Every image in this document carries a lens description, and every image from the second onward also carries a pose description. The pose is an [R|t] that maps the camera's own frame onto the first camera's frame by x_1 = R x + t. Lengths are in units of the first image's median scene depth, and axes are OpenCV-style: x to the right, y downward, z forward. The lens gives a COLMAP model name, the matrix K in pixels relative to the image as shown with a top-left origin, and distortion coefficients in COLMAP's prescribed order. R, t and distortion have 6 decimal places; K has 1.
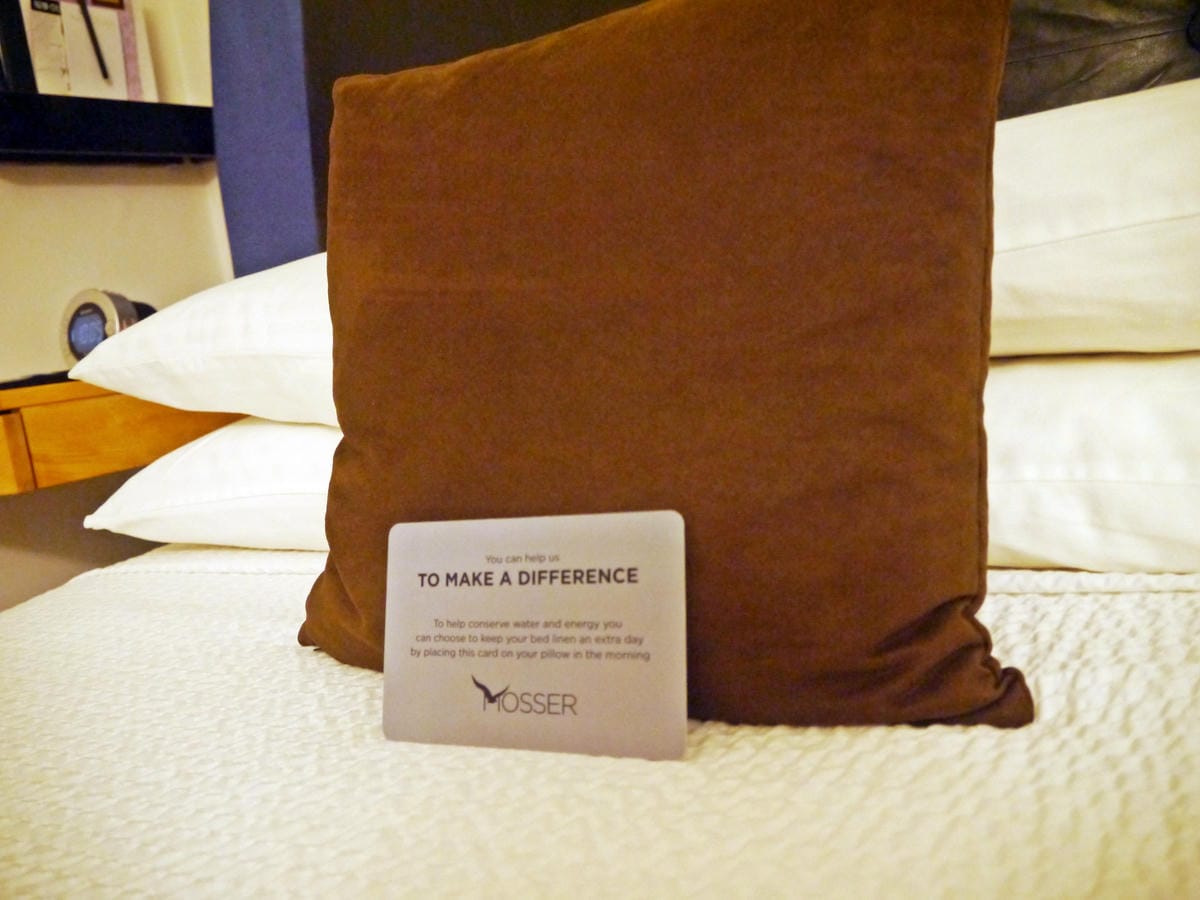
lens RADIAL K [[995.5, 0, 600.0], [0, 995.5, 450.0], [0, 0, 1]] dist [-0.061875, -0.001884]
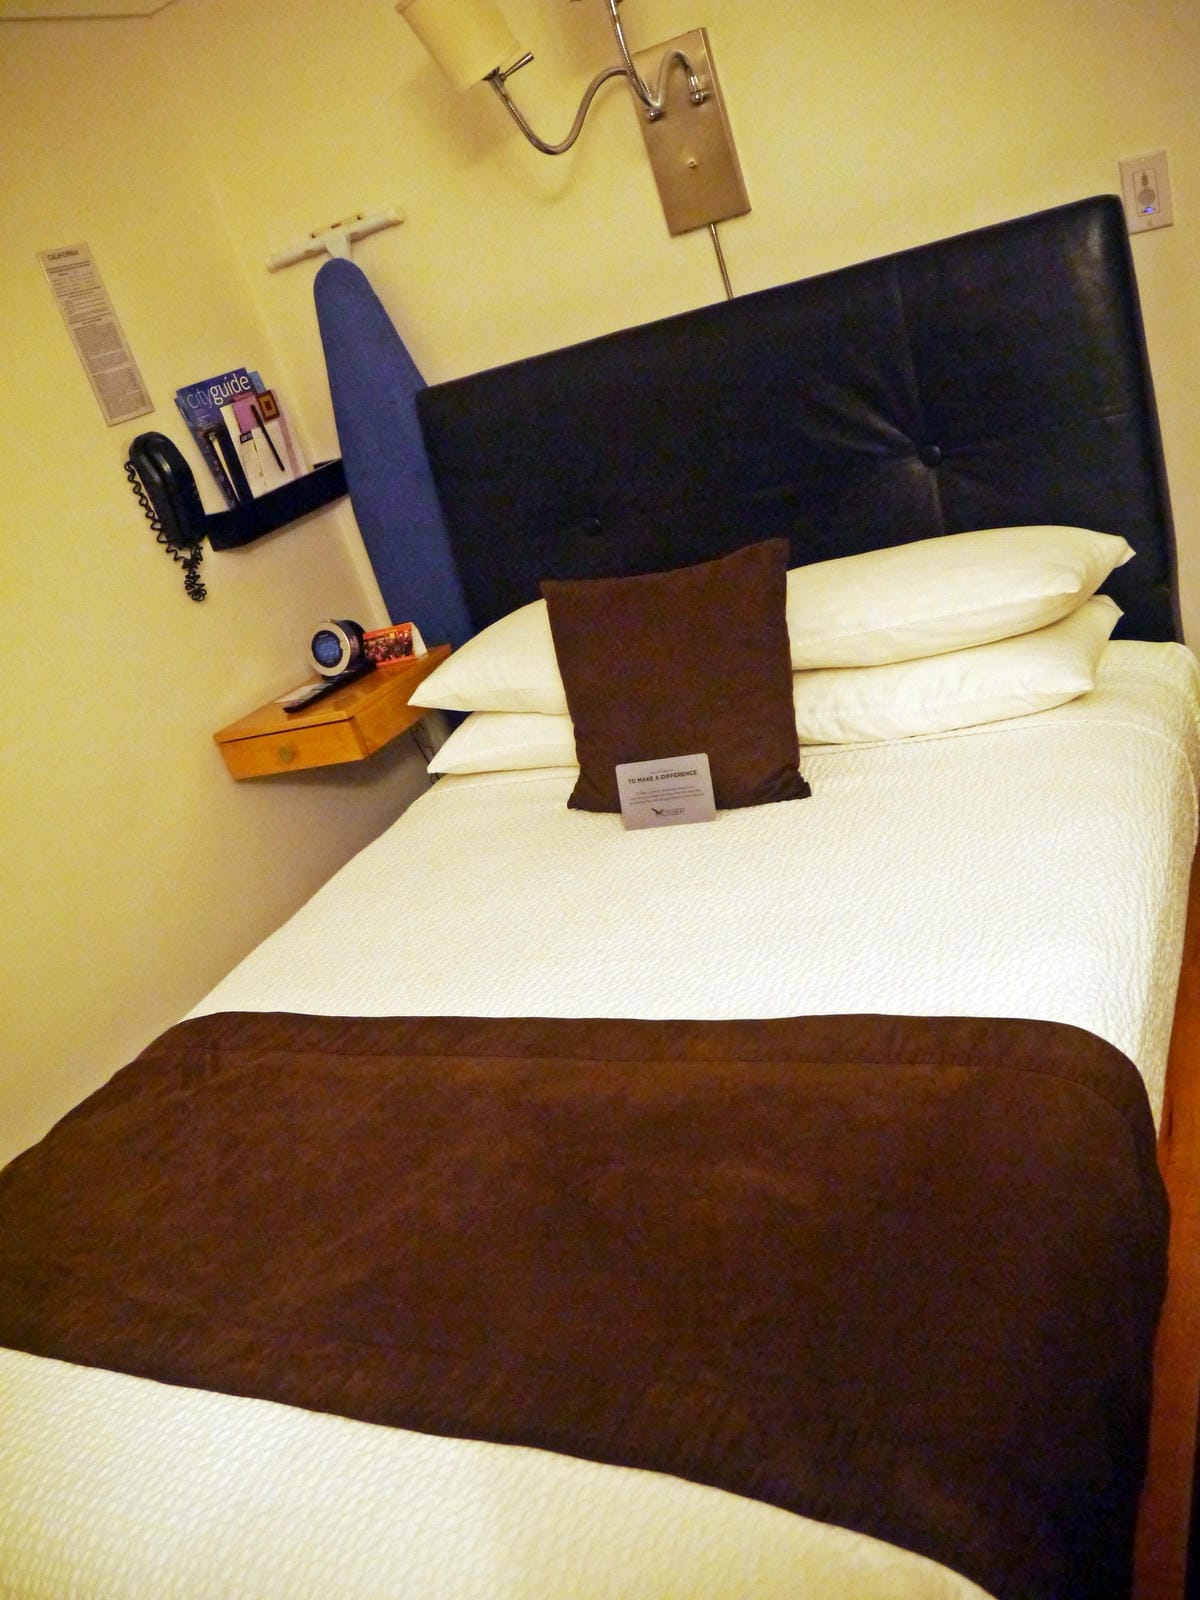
lens RADIAL K [[1327.4, 0, 600.0], [0, 1327.4, 800.0], [0, 0, 1]] dist [-0.061875, -0.001884]
pose [[0.988868, -0.148628, -0.007108, -0.237243], [0.146667, 0.965542, 0.214982, -0.709686], [-0.025089, -0.213631, 0.976592, -3.043731]]
